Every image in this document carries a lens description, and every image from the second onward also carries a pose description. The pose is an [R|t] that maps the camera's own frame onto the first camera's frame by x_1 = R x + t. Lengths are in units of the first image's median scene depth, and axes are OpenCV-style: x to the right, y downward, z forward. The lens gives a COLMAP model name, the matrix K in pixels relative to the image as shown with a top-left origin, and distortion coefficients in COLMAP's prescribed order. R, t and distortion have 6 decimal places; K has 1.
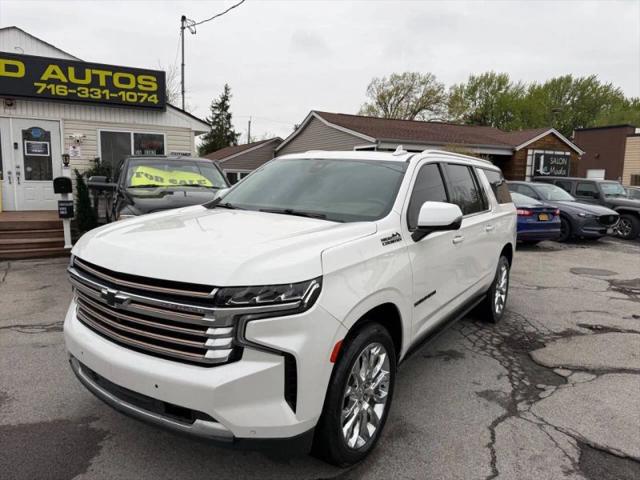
lens RADIAL K [[450.6, 0, 324.9], [0, 450.6, 241.7], [0, 0, 1]] dist [0.038055, -0.041161]
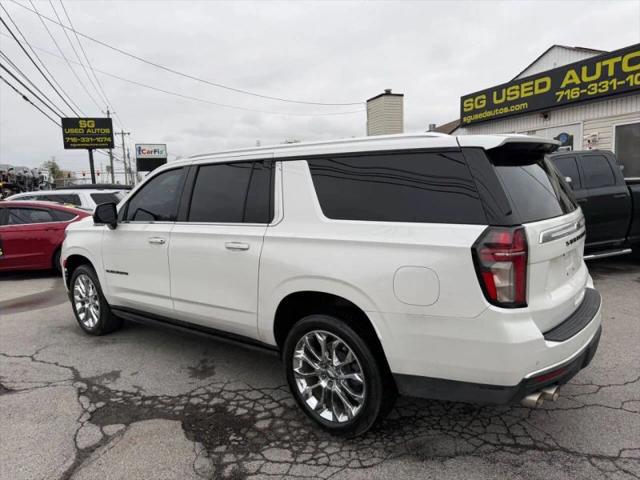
lens RADIAL K [[450.6, 0, 321.6], [0, 450.6, 241.8], [0, 0, 1]] dist [0.038055, -0.041161]
pose [[-0.094387, 0.105182, -0.989964, 0.480764], [-0.108066, 0.987445, 0.115218, -0.060817], [0.989653, 0.117856, -0.081835, 0.541227]]
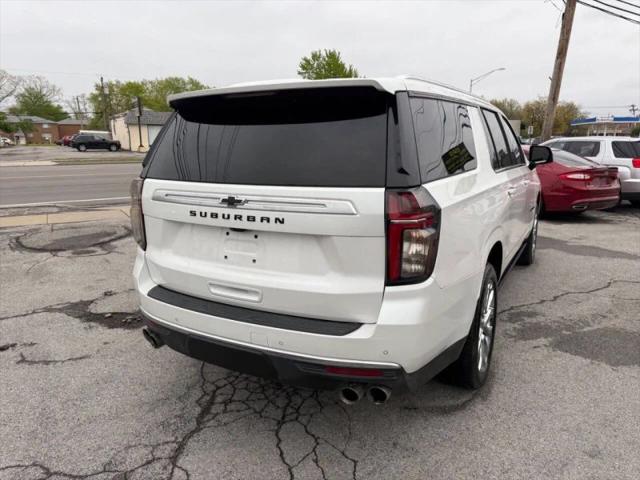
lens RADIAL K [[450.6, 0, 323.3], [0, 450.6, 241.8], [0, 0, 1]] dist [0.038055, -0.041161]
pose [[-0.996832, -0.008164, -0.079112, 0.170007], [-0.035510, 0.935751, 0.350868, -0.113097], [0.071165, 0.352566, -0.933077, 0.874907]]
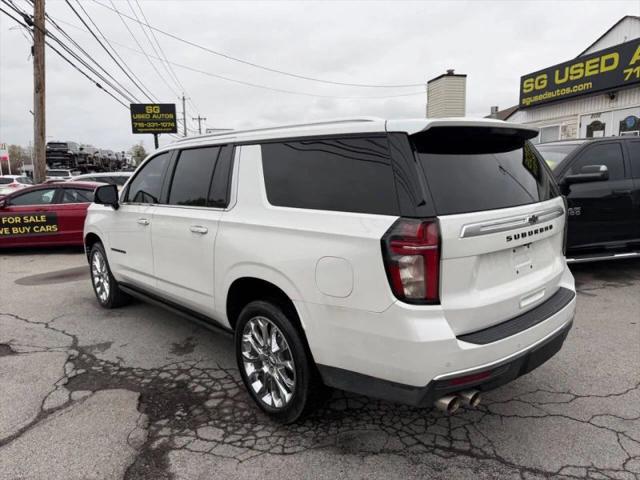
lens RADIAL K [[450.6, 0, 321.0], [0, 450.6, 248.2], [0, 0, 1]] dist [0.038055, -0.041161]
pose [[-0.250241, 0.143311, -0.957518, 0.462432], [-0.121033, 0.976596, 0.177798, -0.070158], [0.960589, 0.160383, -0.227039, 0.618106]]
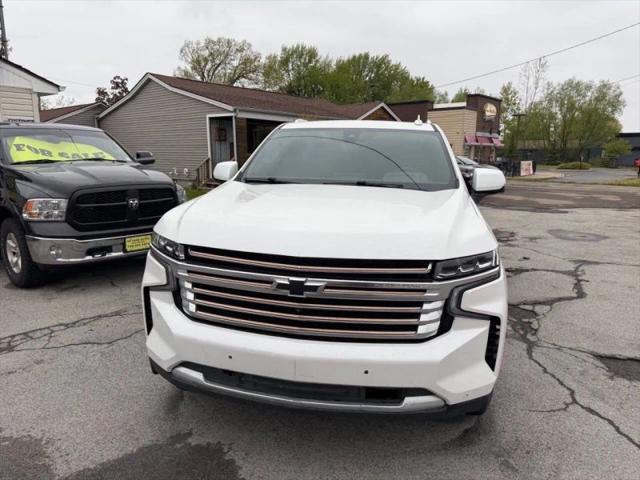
lens RADIAL K [[450.6, 0, 324.5], [0, 450.6, 244.2], [0, 0, 1]] dist [0.038055, -0.041161]
pose [[0.919740, -0.092032, 0.381586, -0.166853], [0.065816, 0.994520, 0.081225, -0.006198], [-0.386970, -0.049591, 0.920758, 0.038194]]
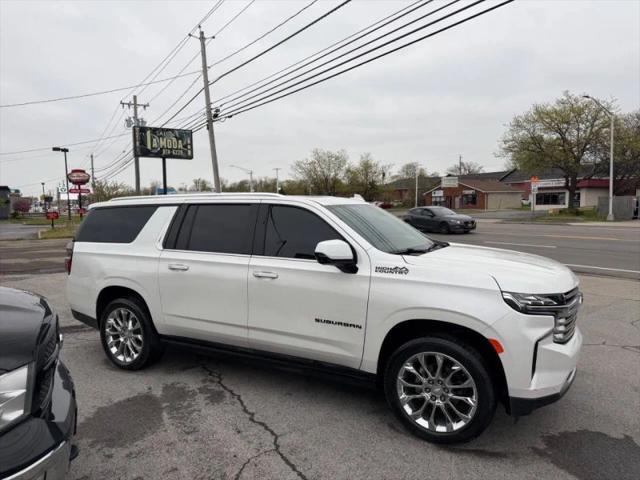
lens RADIAL K [[450.6, 0, 322.0], [0, 450.6, 245.8], [0, 0, 1]] dist [0.038055, -0.041161]
pose [[-0.098321, -0.116379, 0.988326, -0.441011], [0.147111, 0.980527, 0.130096, -0.092201], [-0.984221, 0.158185, -0.079286, 0.450815]]
